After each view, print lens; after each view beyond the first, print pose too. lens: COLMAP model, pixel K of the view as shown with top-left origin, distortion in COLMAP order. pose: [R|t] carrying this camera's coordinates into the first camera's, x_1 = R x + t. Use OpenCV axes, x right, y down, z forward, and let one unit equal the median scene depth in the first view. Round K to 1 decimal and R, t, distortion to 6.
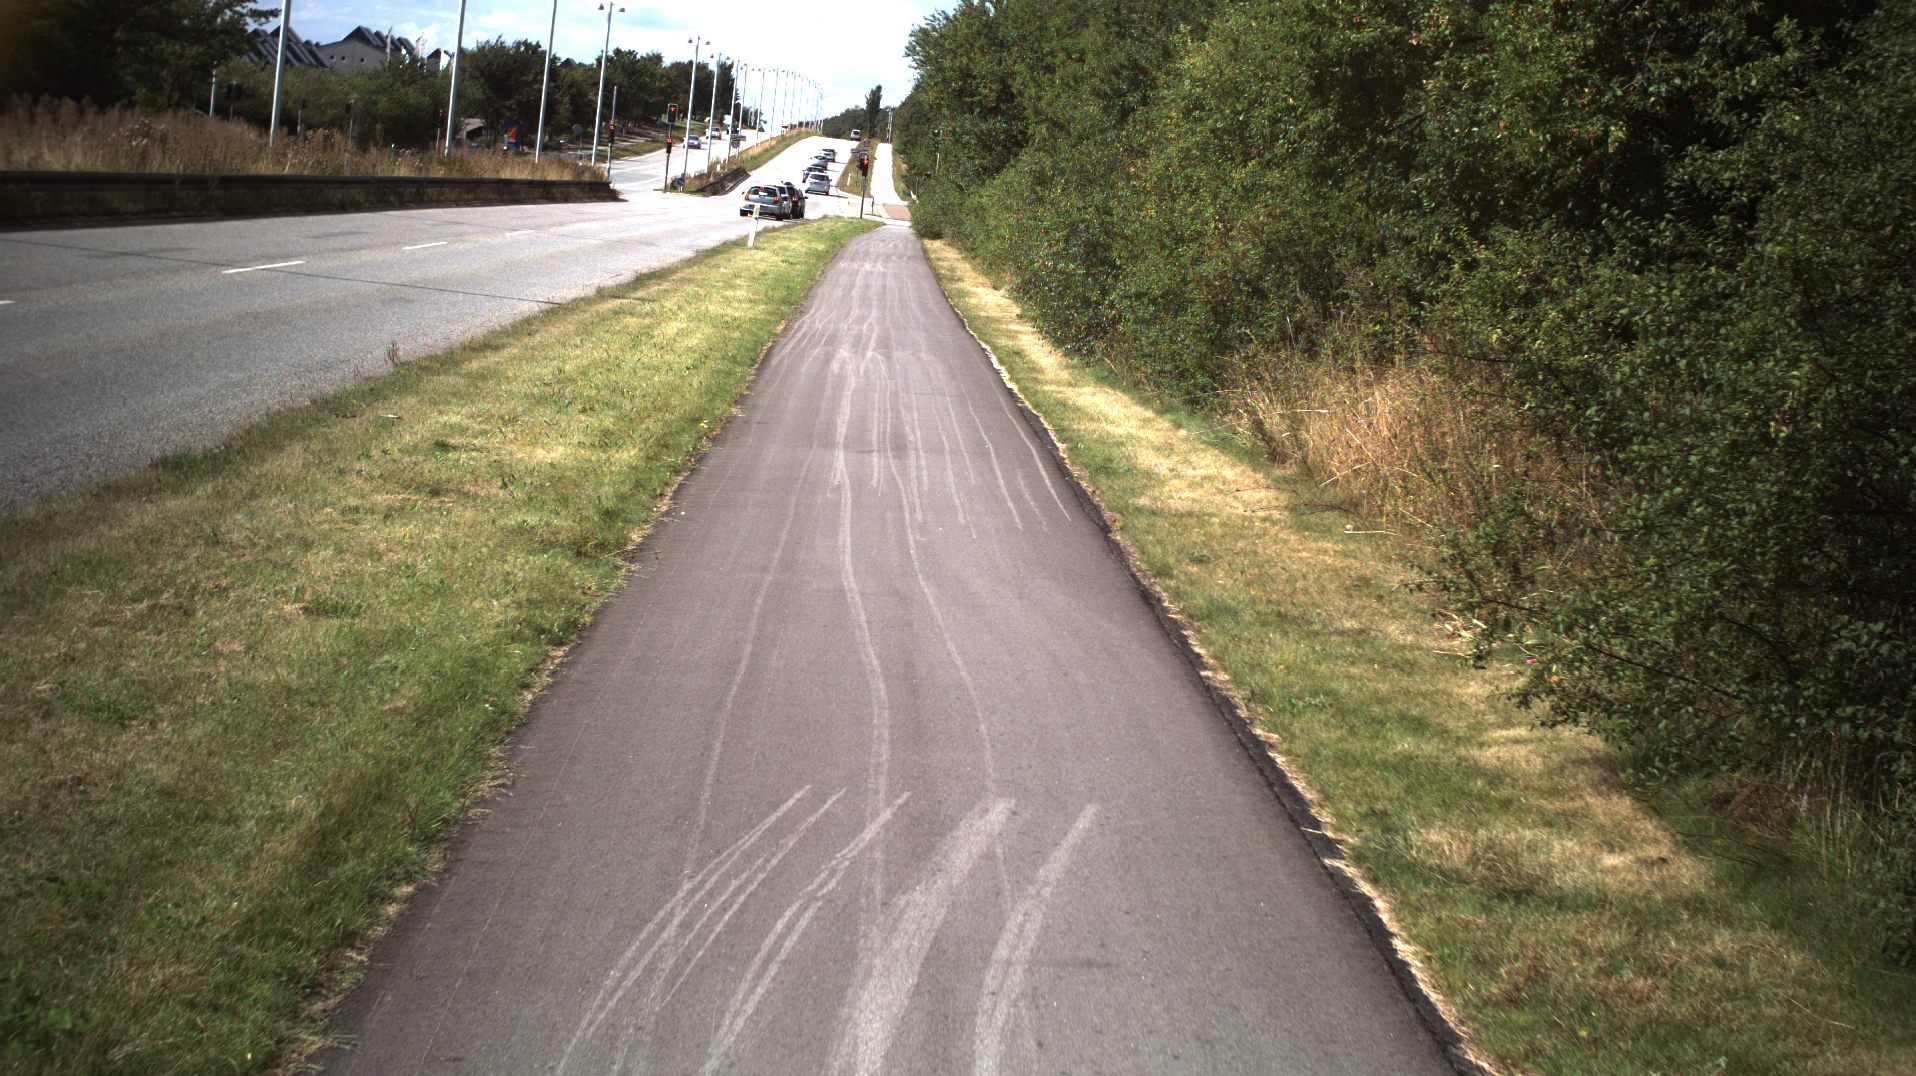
lens RADIAL K [[7177.1, 0, 957.9], [0, 7177.1, 538.8], [0, 0, 1]] dist [-0.240431, -2.185242]
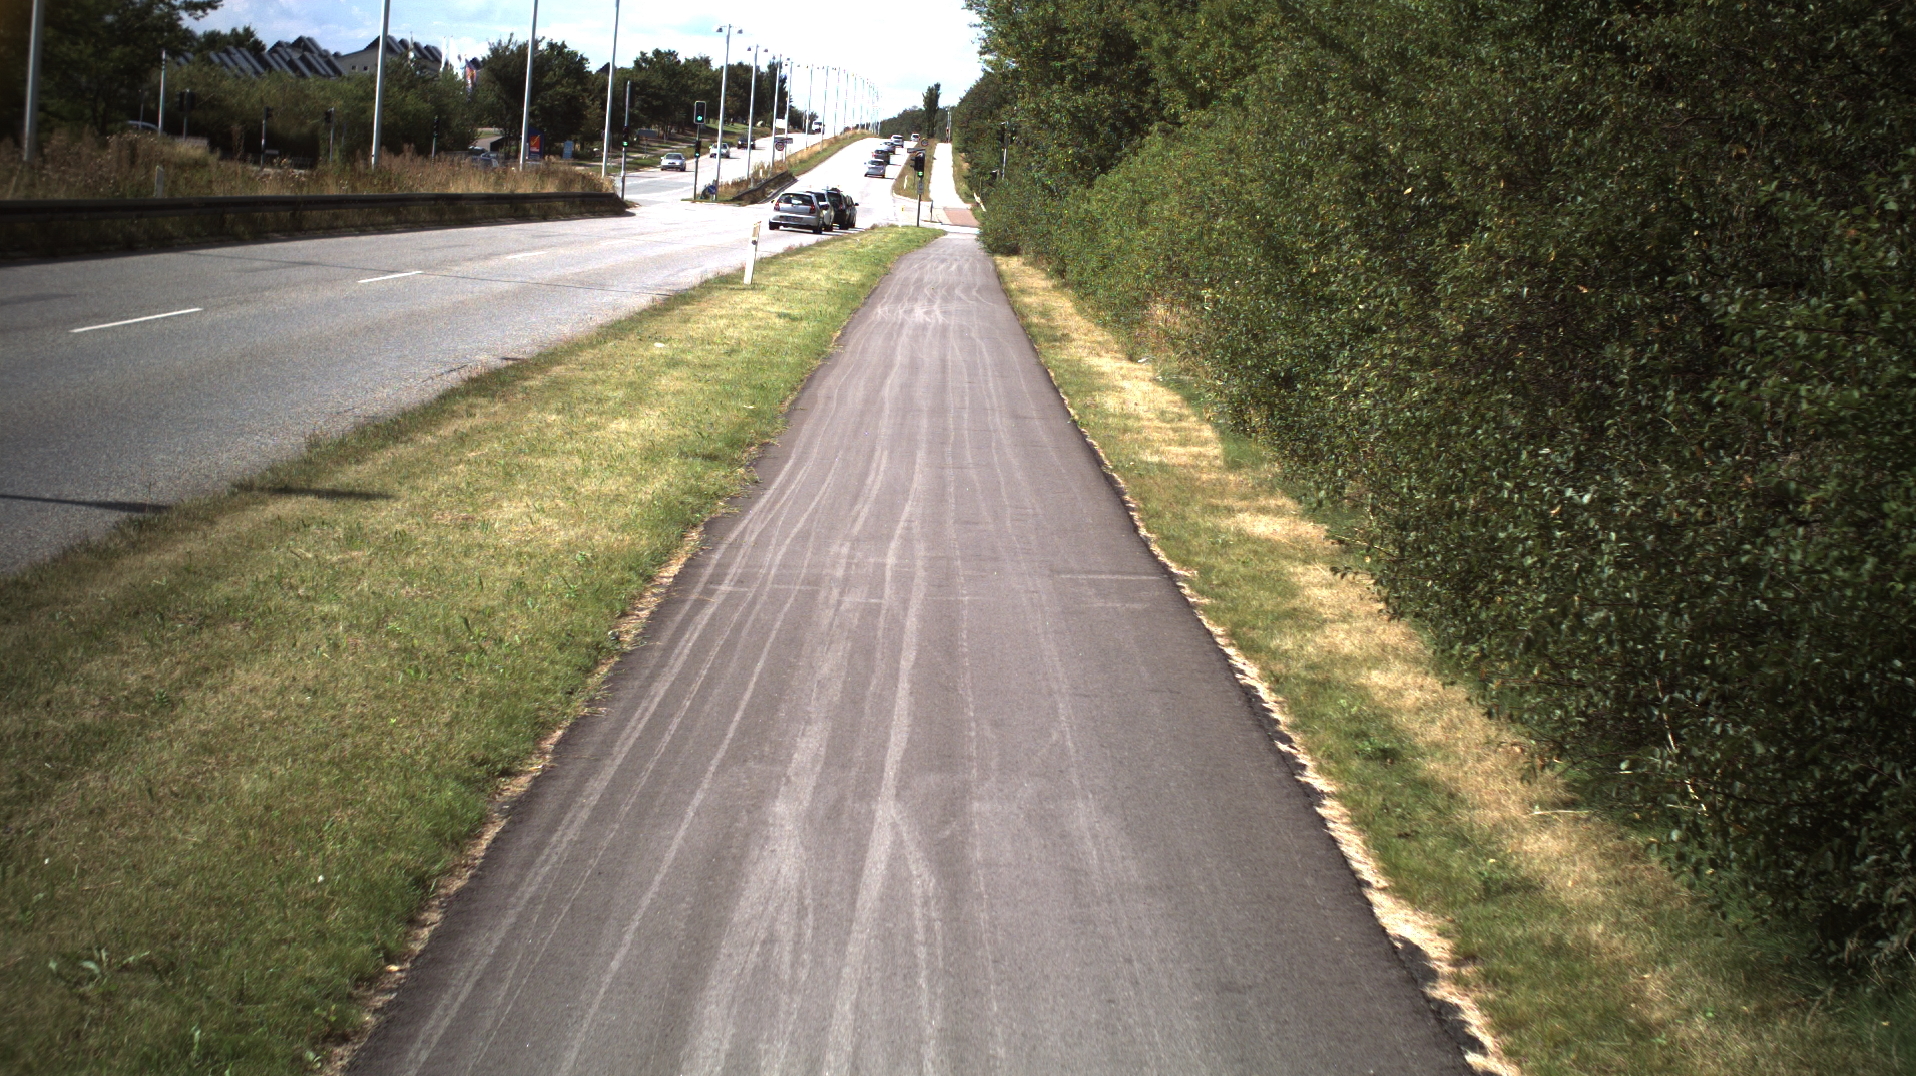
lens RADIAL K [[4965.3, 0, 958.8], [0, 4965.3, 538.4], [0, 0, 1]] dist [-0.156418, -0.561357]
pose [[0.999550, -0.028247, -0.010126, -0.004709], [0.028463, 0.999357, 0.021804, -0.026153], [0.009504, -0.022082, 0.999711, 0.524843]]
